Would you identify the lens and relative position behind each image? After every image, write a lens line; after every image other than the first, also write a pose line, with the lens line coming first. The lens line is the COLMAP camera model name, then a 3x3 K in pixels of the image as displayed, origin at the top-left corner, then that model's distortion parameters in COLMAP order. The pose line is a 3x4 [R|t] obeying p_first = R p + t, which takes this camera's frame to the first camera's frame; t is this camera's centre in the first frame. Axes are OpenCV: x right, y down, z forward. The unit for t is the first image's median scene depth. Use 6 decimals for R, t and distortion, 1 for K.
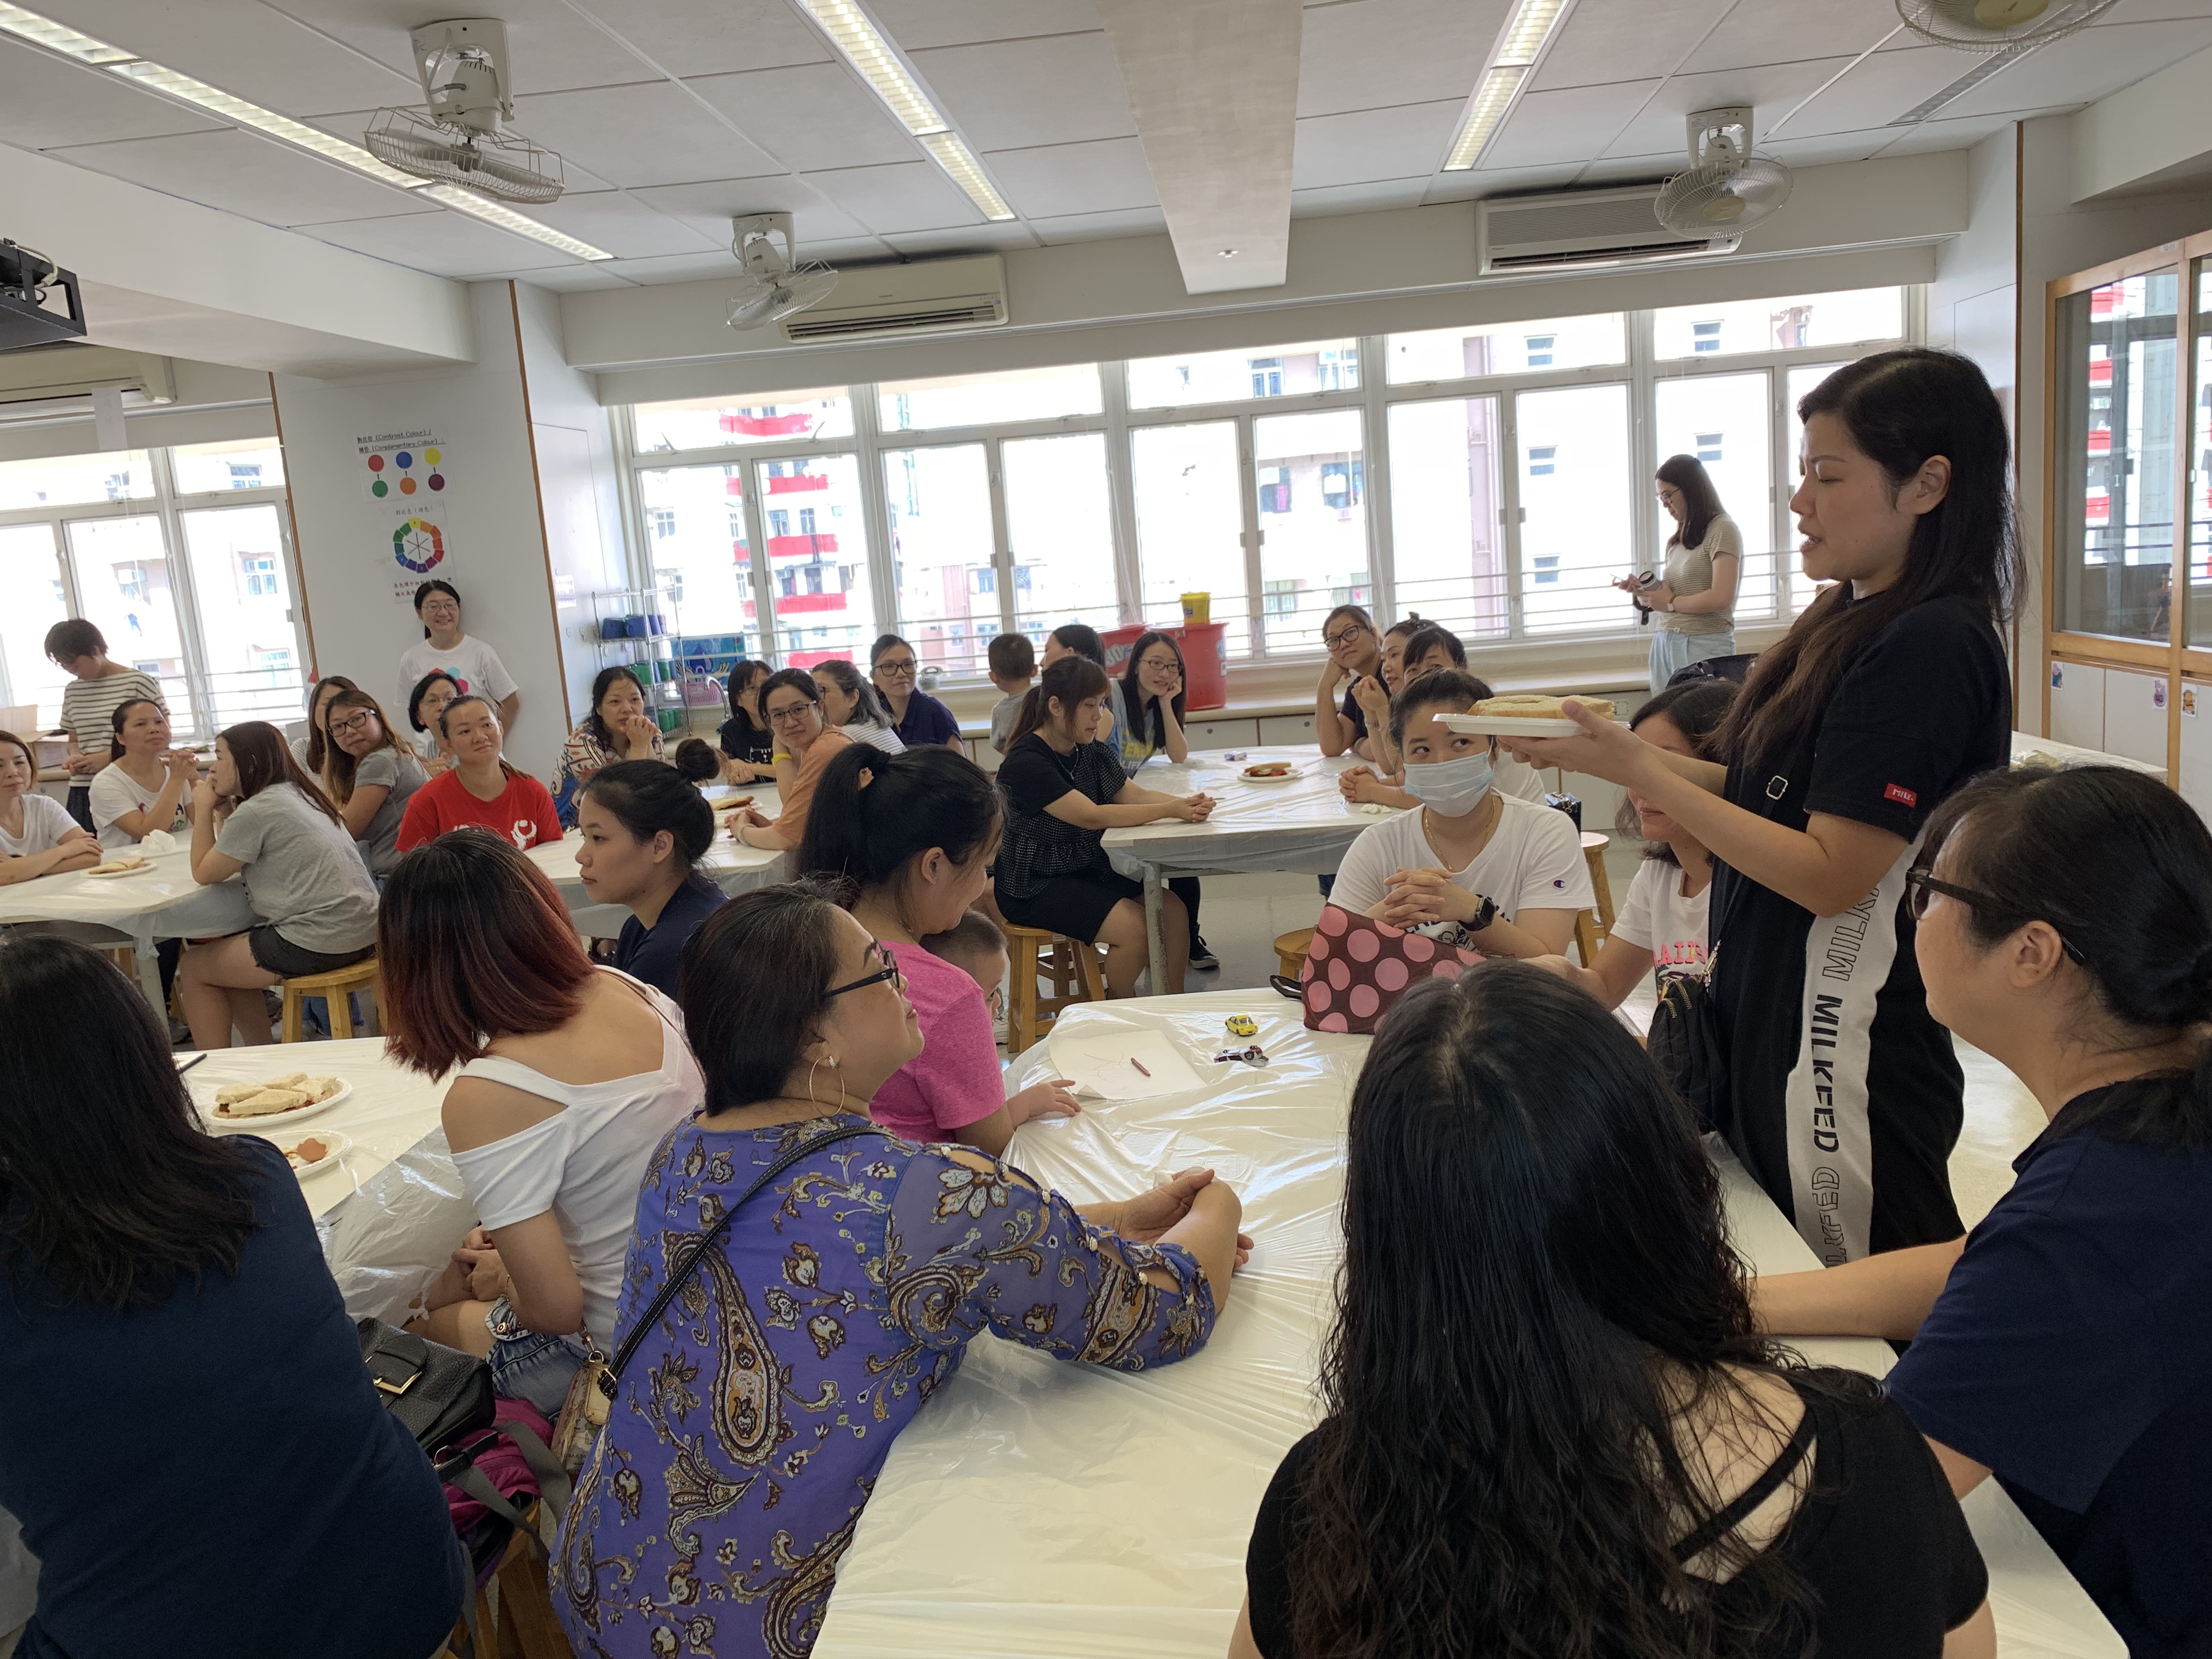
lens RADIAL K [[1711.9, 0, 1087.4], [0, 1711.9, 831.3], [0, 0, 1]] dist [0.019253, -0.017409]
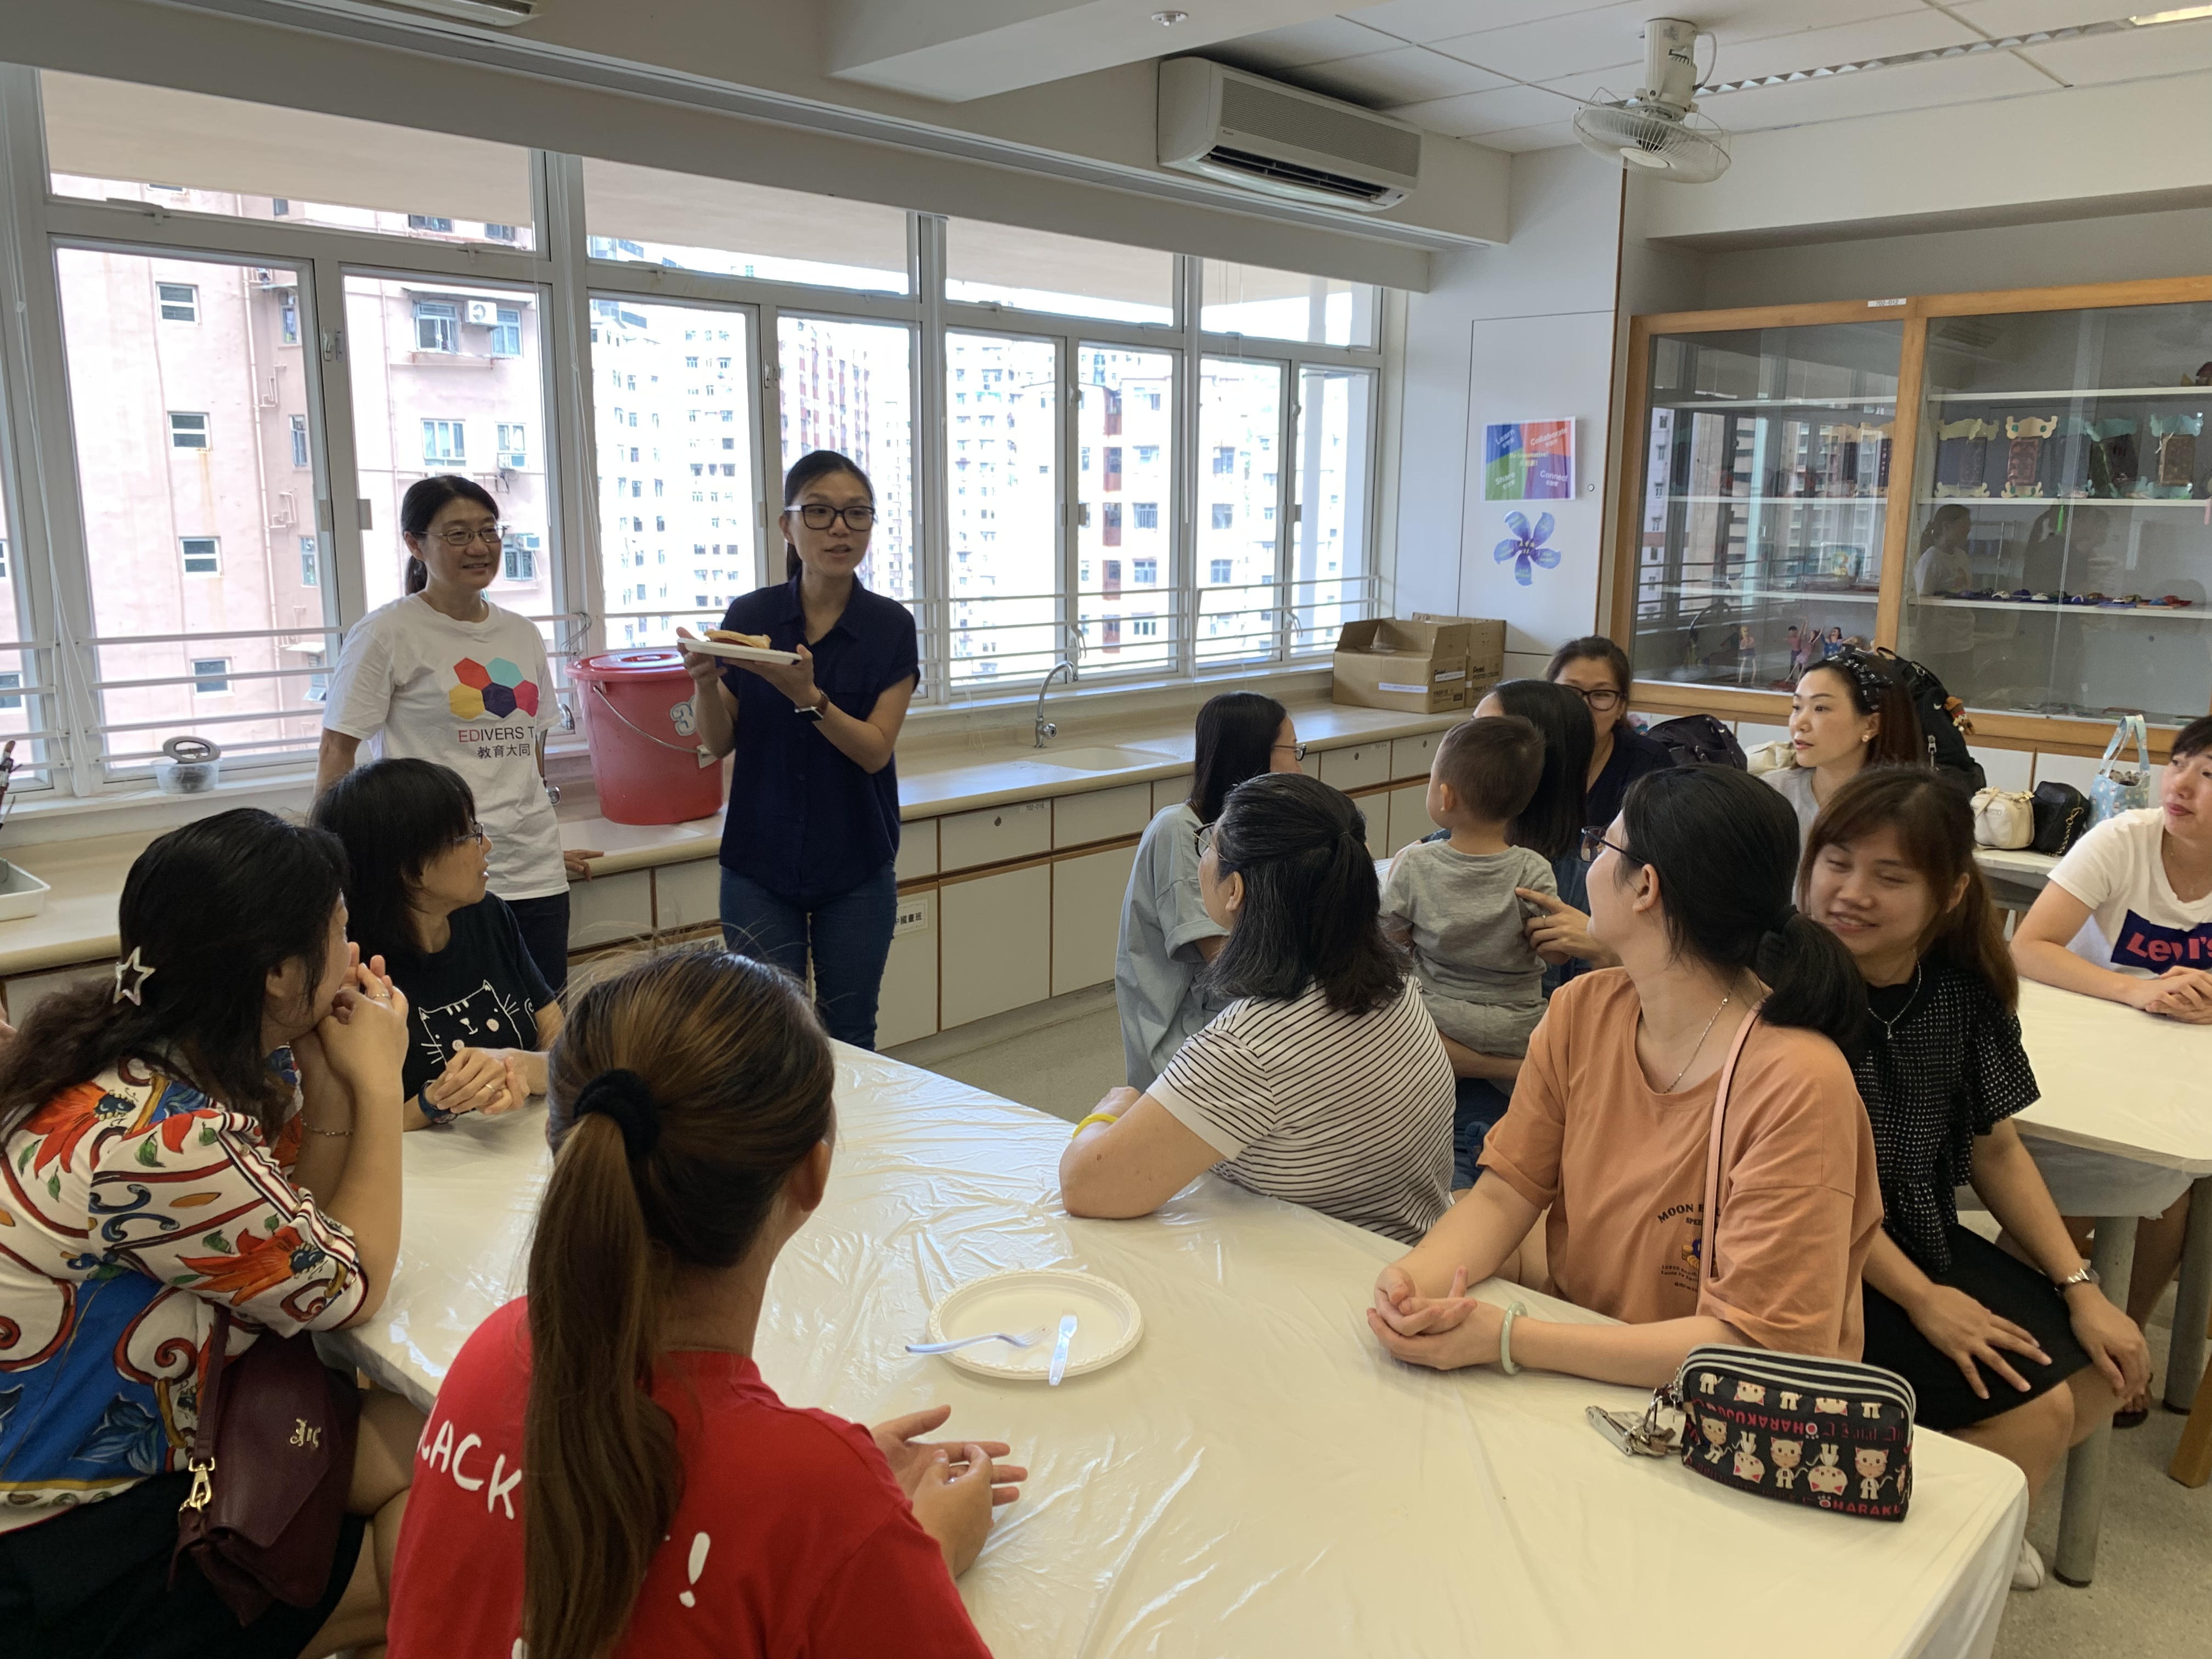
lens RADIAL K [[1711.9, 0, 1118.3], [0, 1711.9, 822.7], [0, 0, 1]] dist [0.019253, -0.017409]
pose [[0.608061, -0.064801, 0.791241, -0.323598], [0.071466, 0.997085, 0.026738, -0.071934], [-0.790667, 0.040288, 0.610920, 0.554255]]
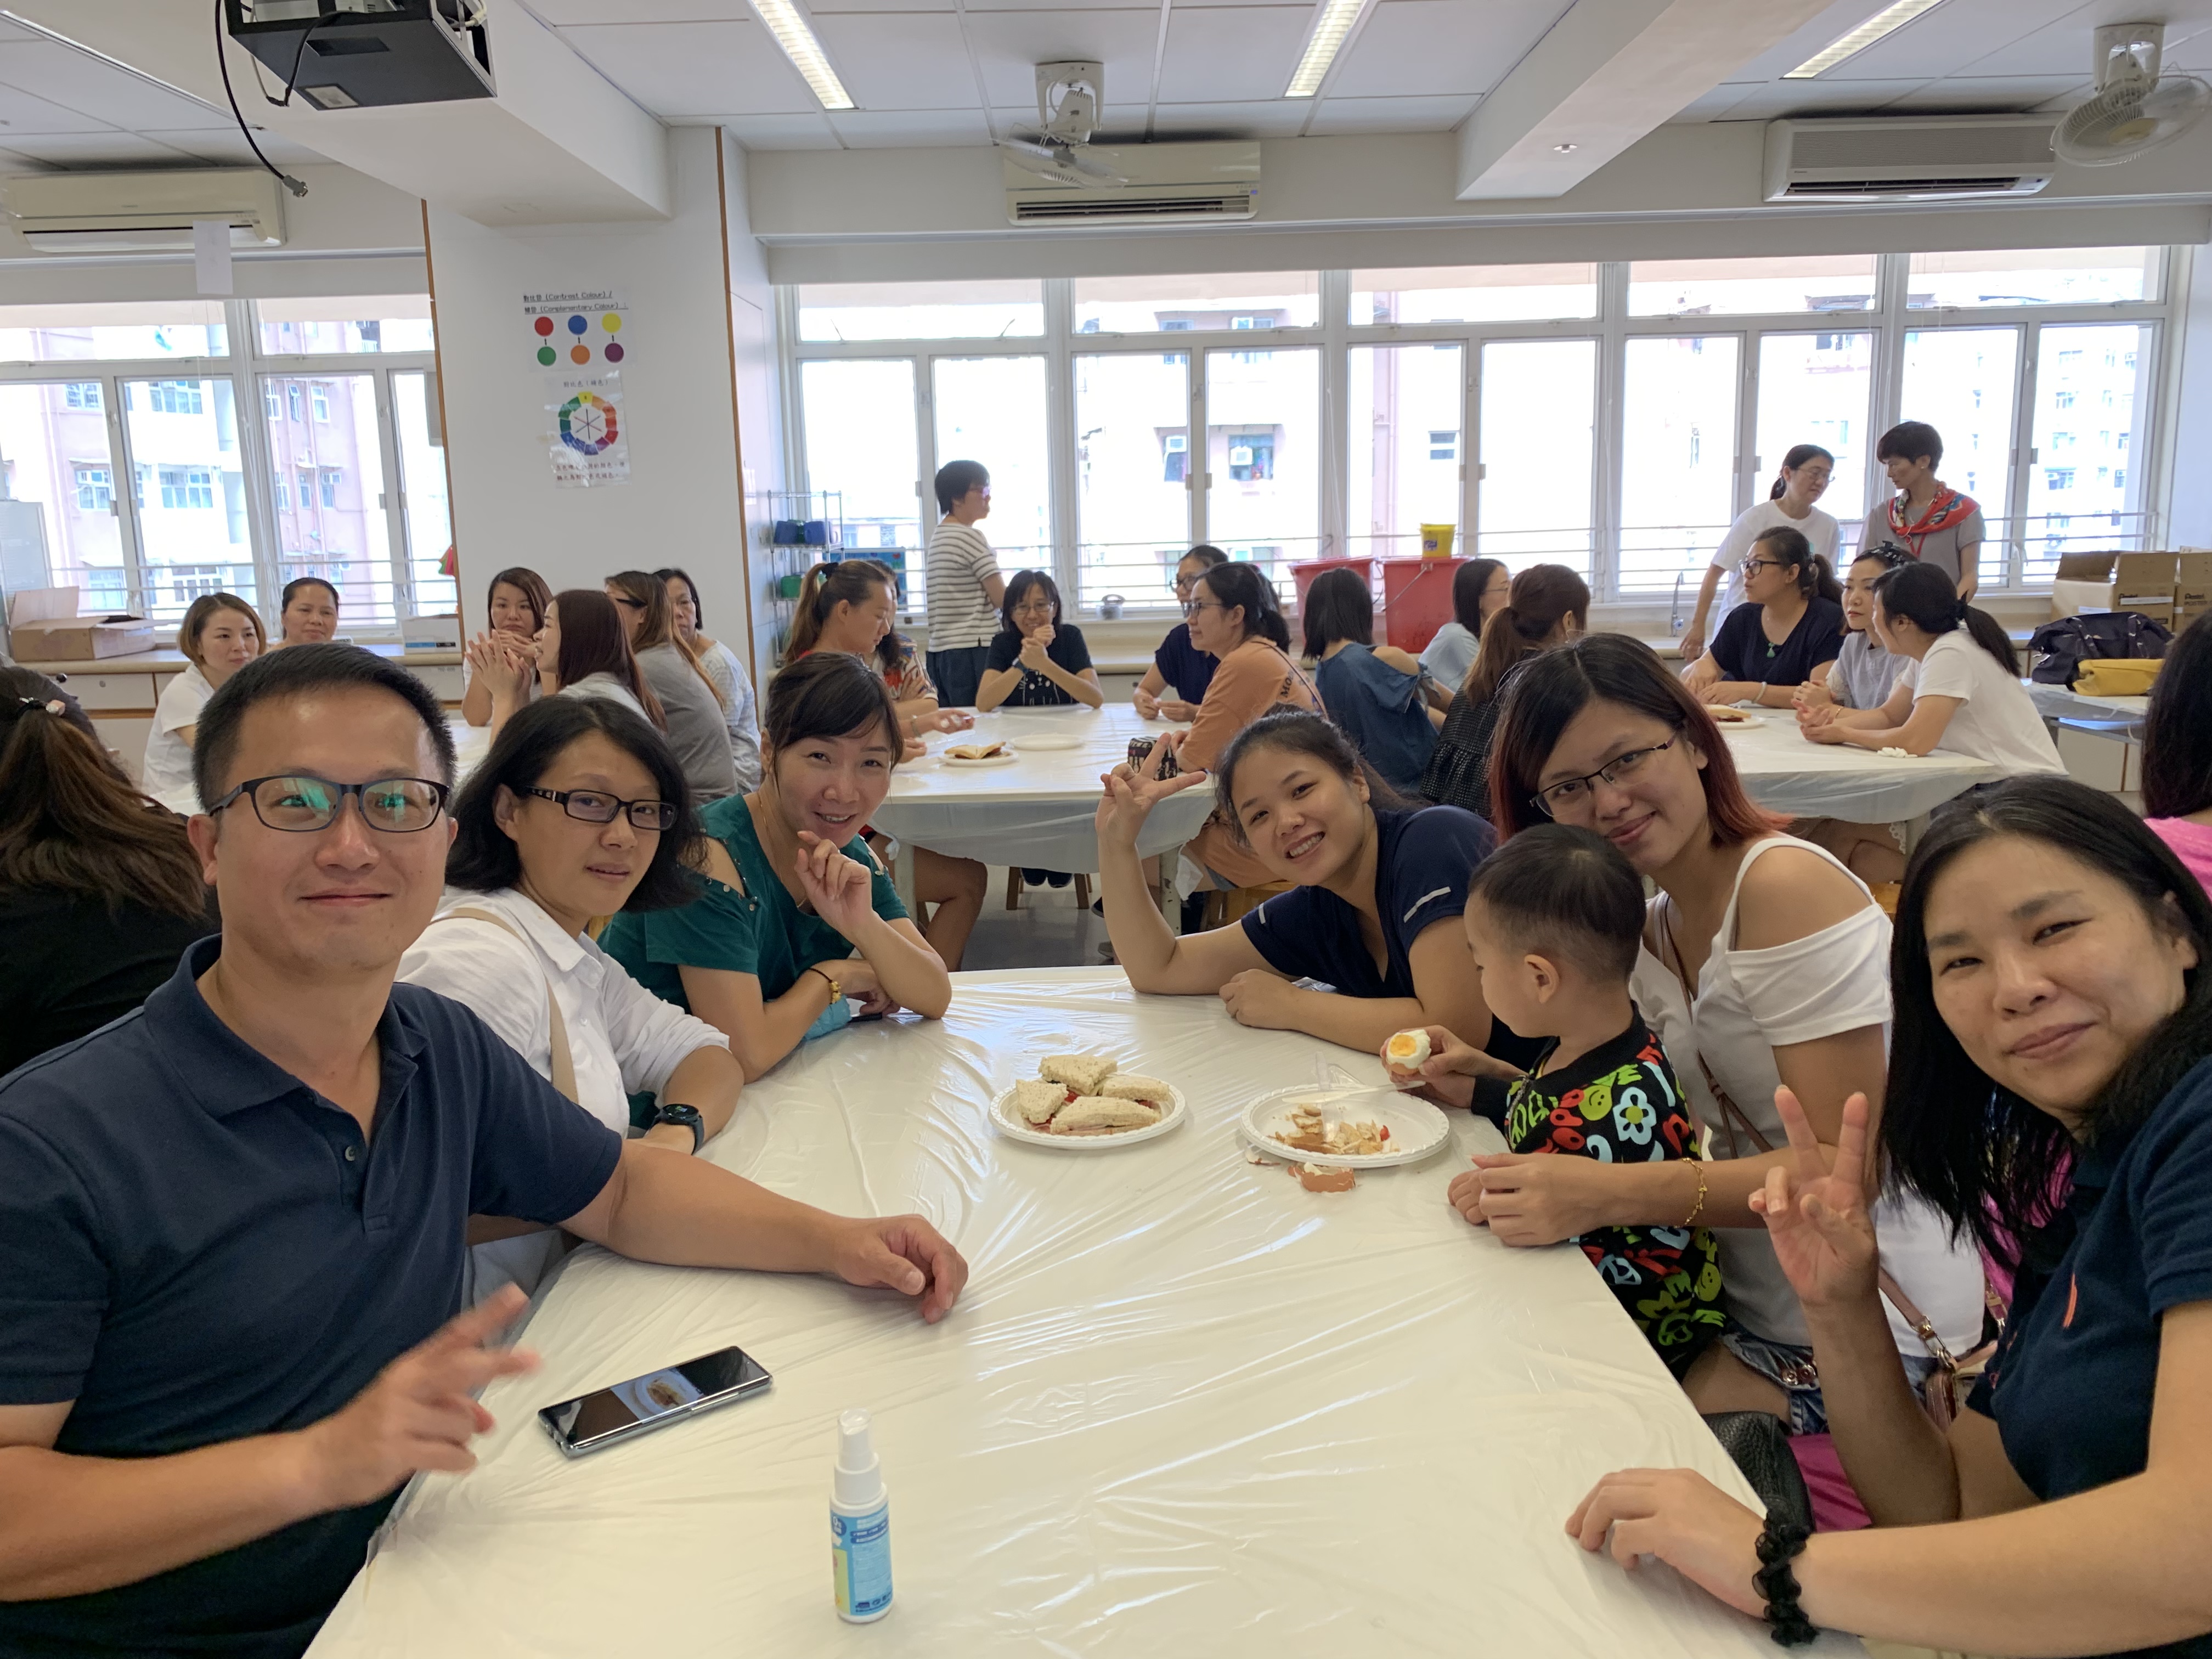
lens RADIAL K [[1711.9, 0, 1080.7], [0, 1711.9, 820.0], [0, 0, 1]] dist [0.019253, -0.017409]
pose [[0.994542, 0.037462, 0.097381, -0.205223], [-0.038540, 0.999215, 0.009208, 0.018115], [-0.096959, -0.012911, 0.995205, 0.091135]]
